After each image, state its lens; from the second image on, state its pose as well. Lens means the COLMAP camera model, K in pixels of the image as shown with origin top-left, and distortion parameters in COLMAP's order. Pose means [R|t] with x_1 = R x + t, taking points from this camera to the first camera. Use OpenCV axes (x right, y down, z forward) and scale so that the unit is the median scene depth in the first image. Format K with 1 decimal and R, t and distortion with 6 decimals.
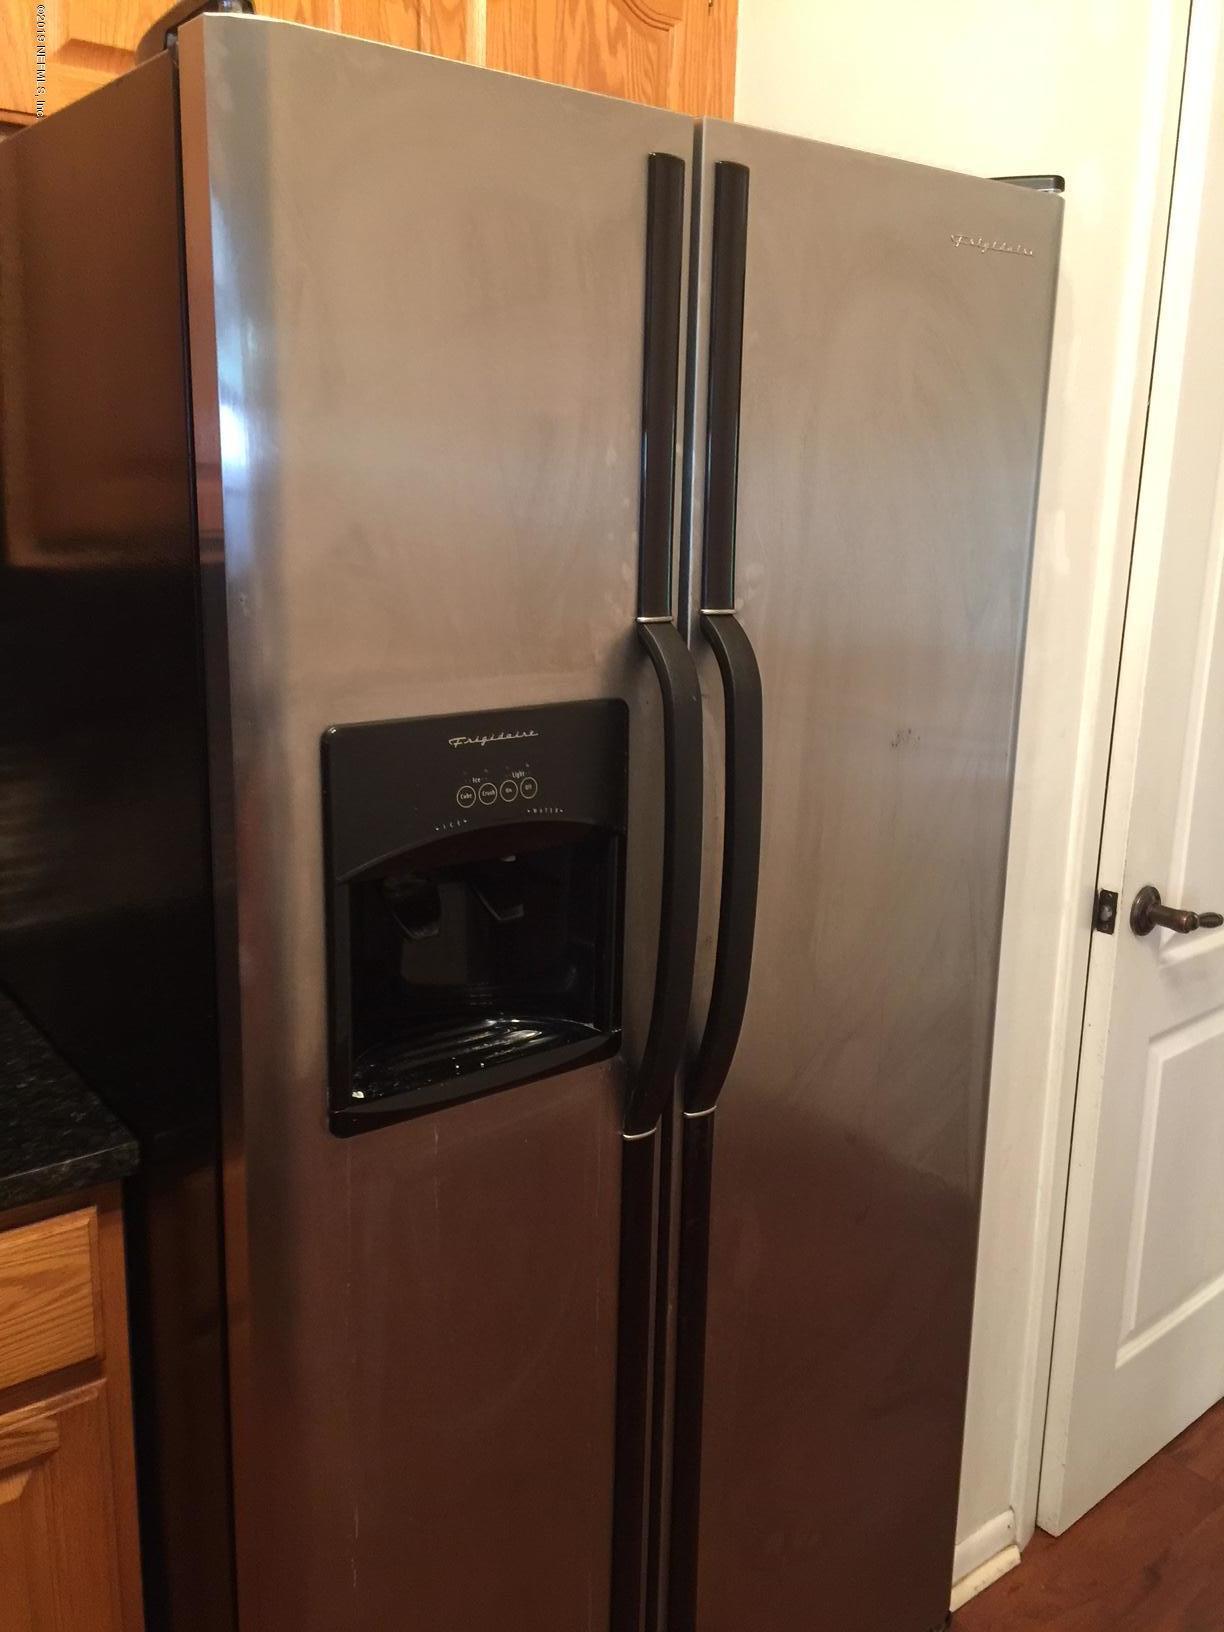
lens RADIAL K [[1459.3, 0, 612.0], [0, 1459.3, 816.0], [0, 0, 1]] dist [0.089286, -0.121475]
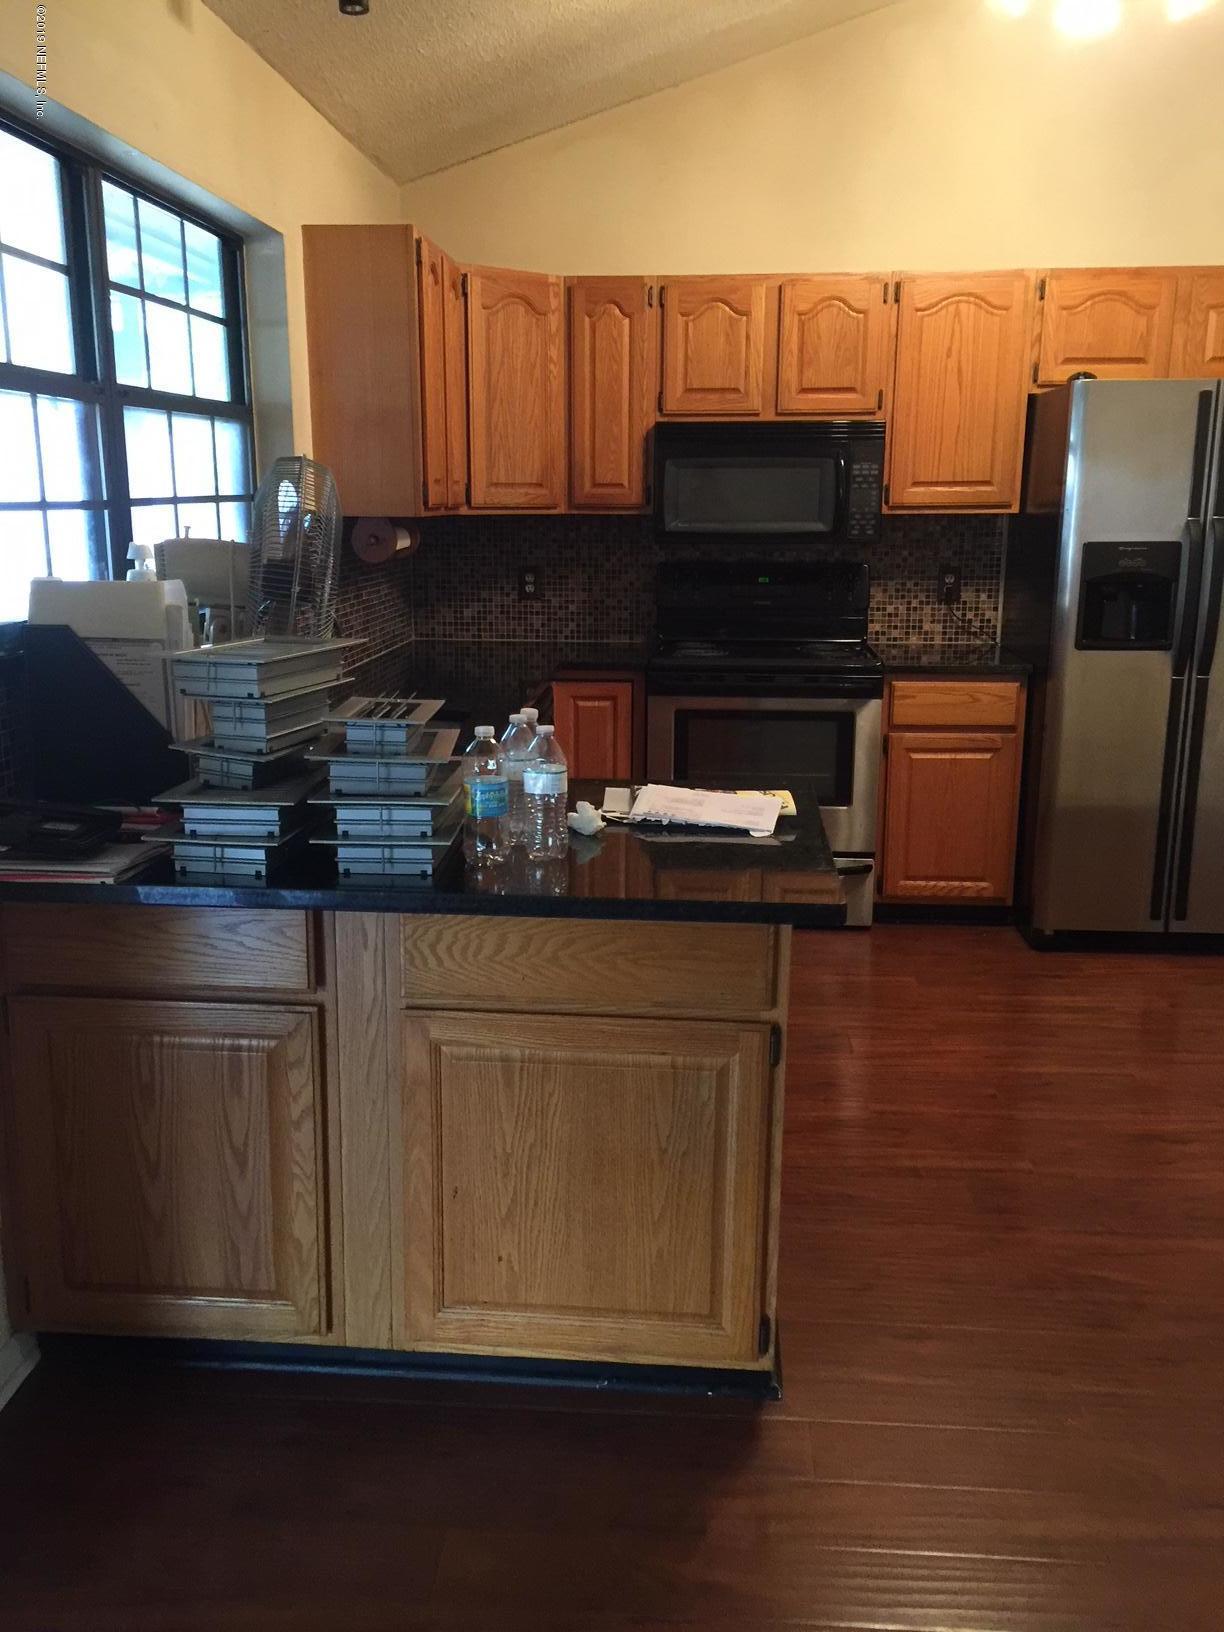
lens RADIAL K [[1459.3, 0, 612.0], [0, 1459.3, 816.0], [0, 0, 1]] dist [0.089286, -0.121475]
pose [[0.772290, 0.119727, -0.623886, 1.188470], [-0.128633, 0.991208, 0.030988, 0.608249], [0.622110, 0.056320, 0.780901, -2.470528]]
